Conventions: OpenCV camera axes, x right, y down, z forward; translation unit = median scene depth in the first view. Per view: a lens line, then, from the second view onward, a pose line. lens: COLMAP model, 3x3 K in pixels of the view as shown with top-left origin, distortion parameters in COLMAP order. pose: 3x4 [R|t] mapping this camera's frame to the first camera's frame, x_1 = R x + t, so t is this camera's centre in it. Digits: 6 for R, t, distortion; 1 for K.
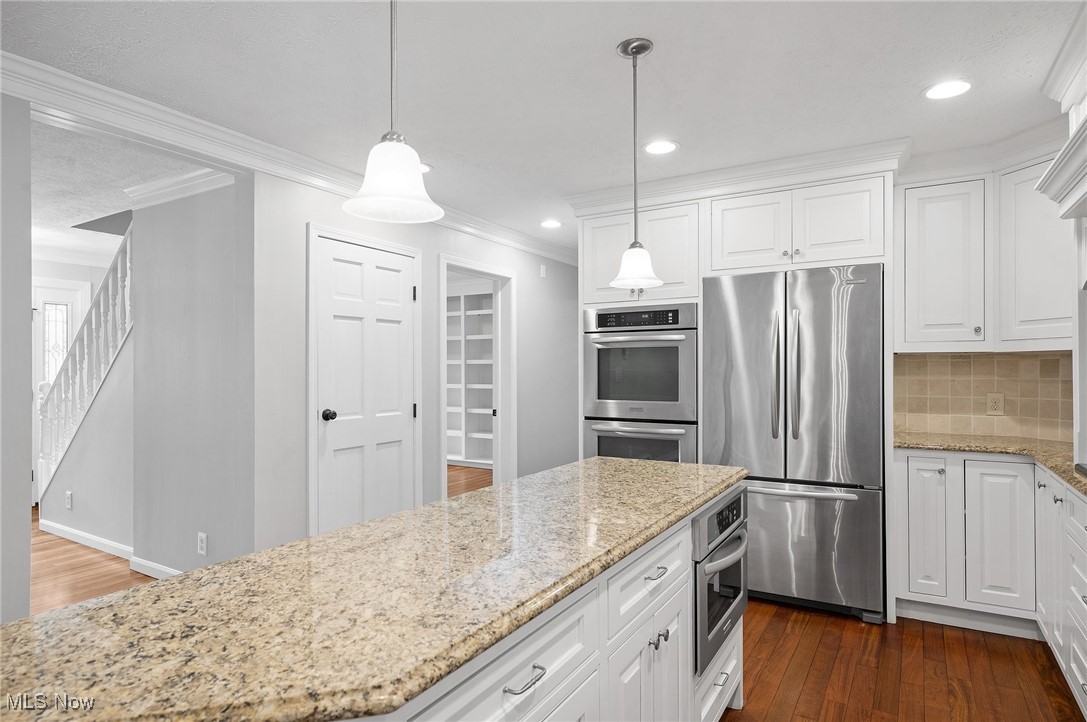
lens RADIAL K [[596.8, 0, 543.5], [0, 596.8, 361.0], [0, 0, 1]] dist [-0.004078, -0.000749]
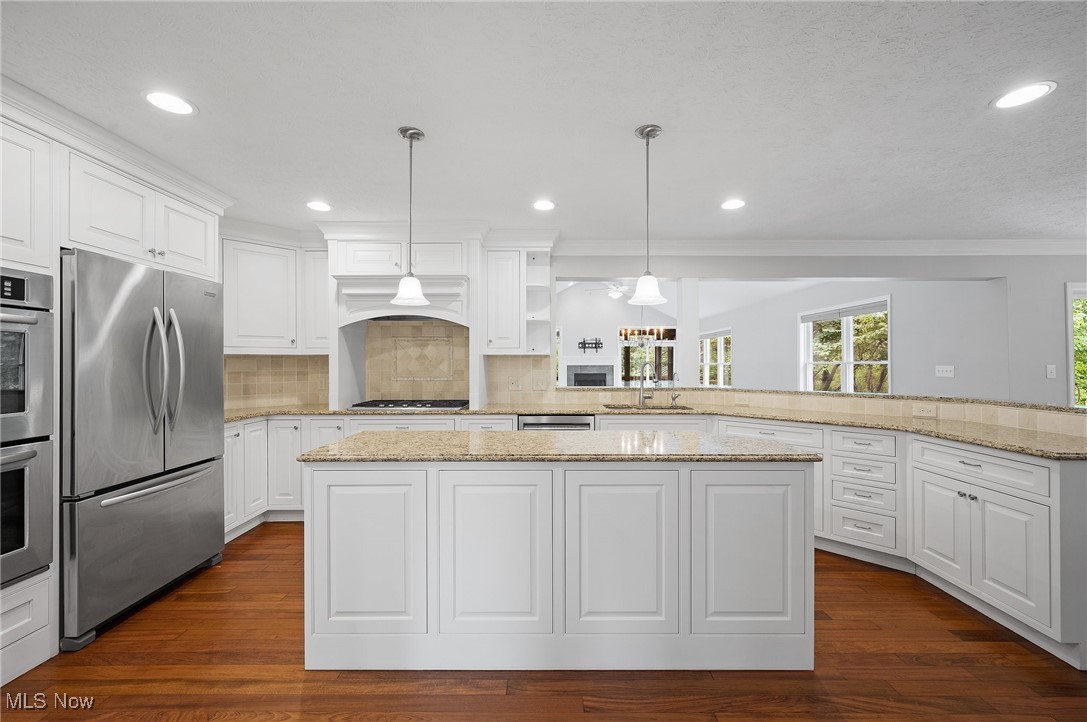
lens RADIAL K [[431.9, 0, 543.5], [0, 431.9, 361.0], [0, 0, 1]] dist [0.001184, 0.000197]
pose [[-0.511148, 0.011835, 0.859411, -0.524158], [-0.001732, 0.999889, -0.014800, 0.015470], [-0.859491, -0.009053, -0.511071, 0.747251]]
